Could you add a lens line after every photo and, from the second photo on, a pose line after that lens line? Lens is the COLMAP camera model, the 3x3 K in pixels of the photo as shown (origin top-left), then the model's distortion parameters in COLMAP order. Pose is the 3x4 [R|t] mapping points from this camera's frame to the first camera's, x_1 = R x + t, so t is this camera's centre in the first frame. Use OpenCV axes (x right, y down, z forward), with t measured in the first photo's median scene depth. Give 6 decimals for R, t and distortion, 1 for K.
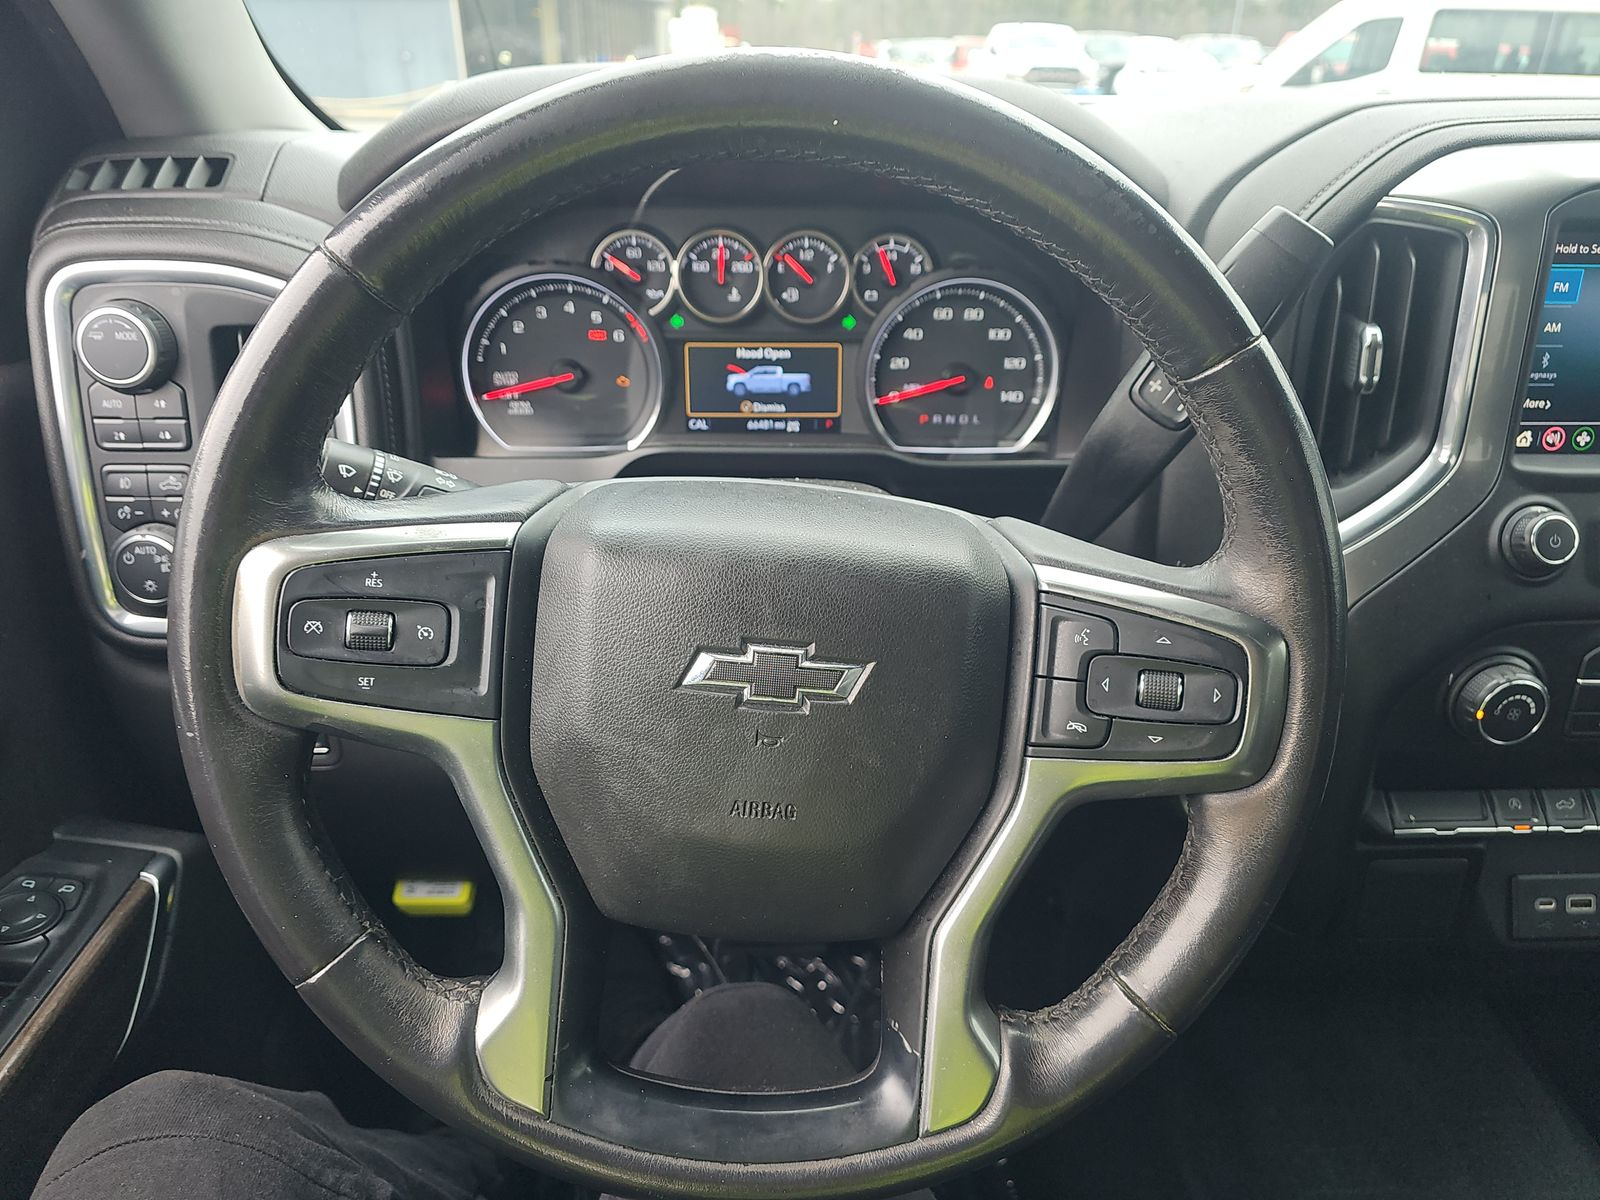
lens RADIAL K [[1085.7, 0, 800.0], [0, 1085.7, 600.0], [0, 0, 1]] dist [0.032685, -0.017974]
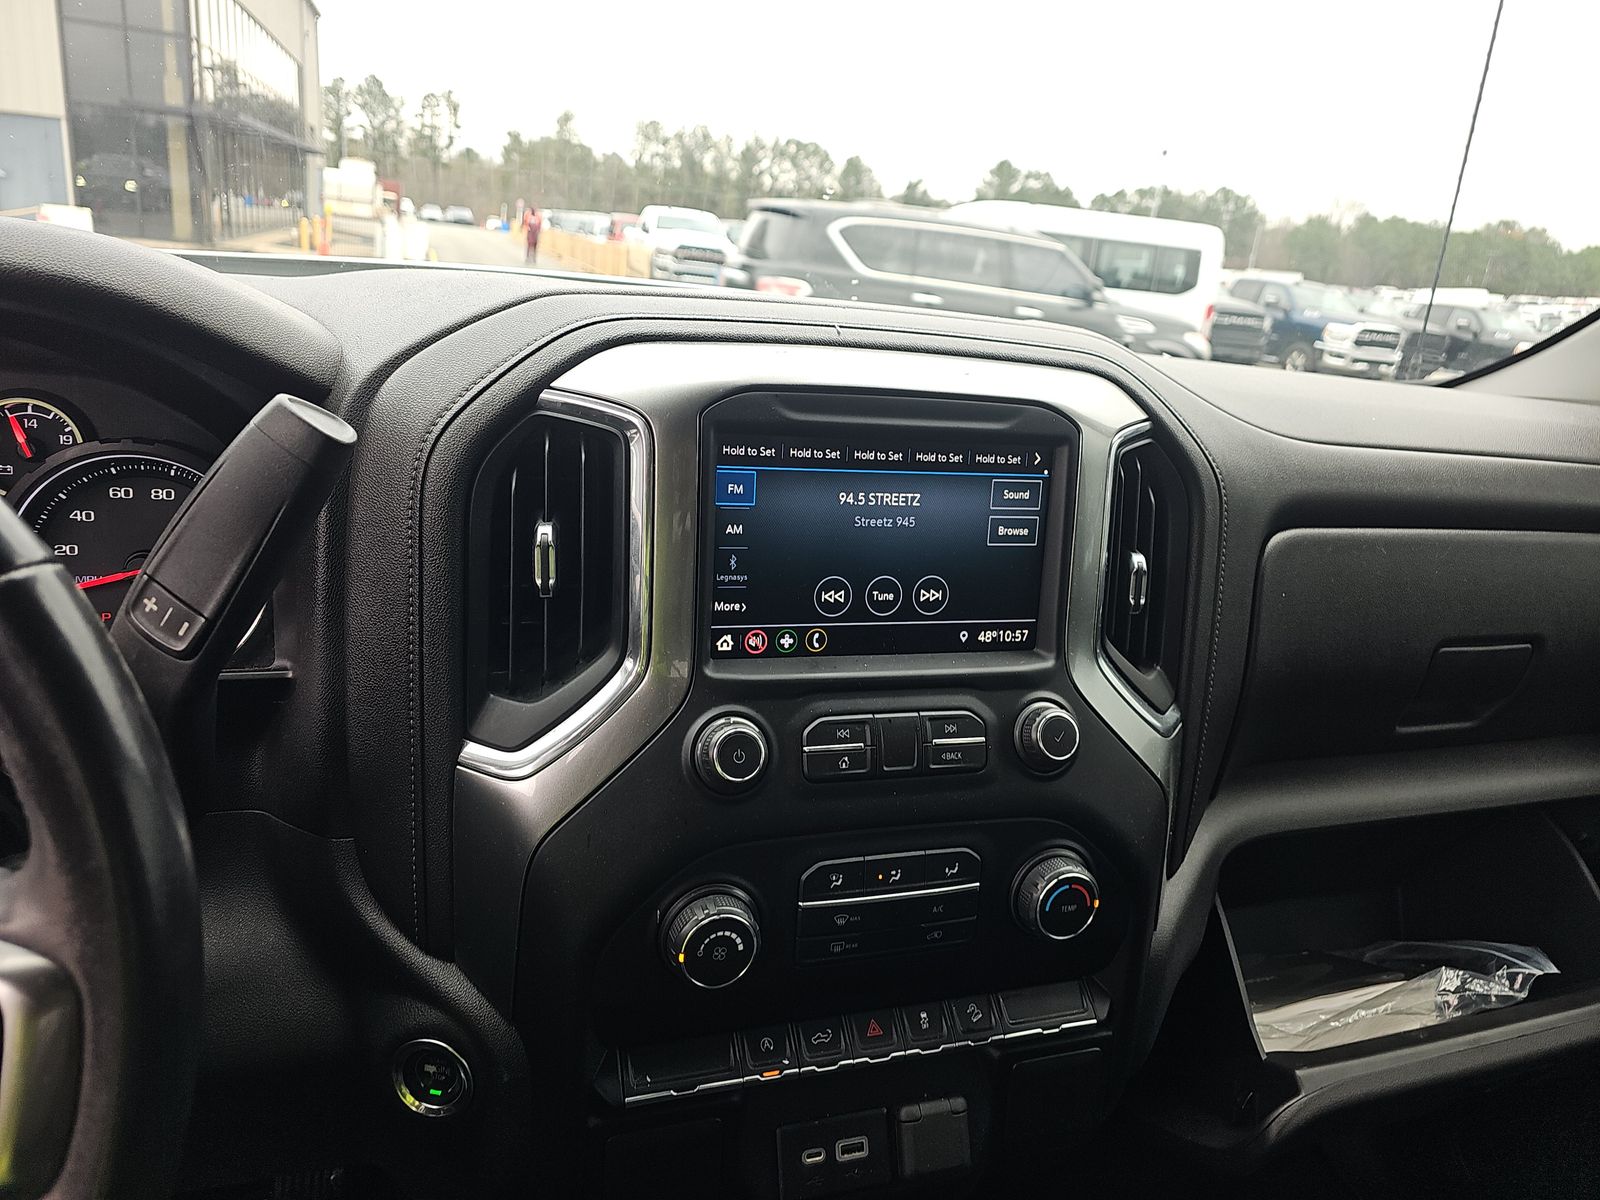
lens RADIAL K [[1050.7, 0, 805.6], [0, 1050.7, 563.8], [0, 0, 1]] dist [0.069313, -0.068818]
pose [[0.961940, -0.001898, 0.273255, 0.420254], [0.044784, 0.987550, -0.150794, -0.065419], [-0.269567, 0.157292, 0.950049, 0.099877]]
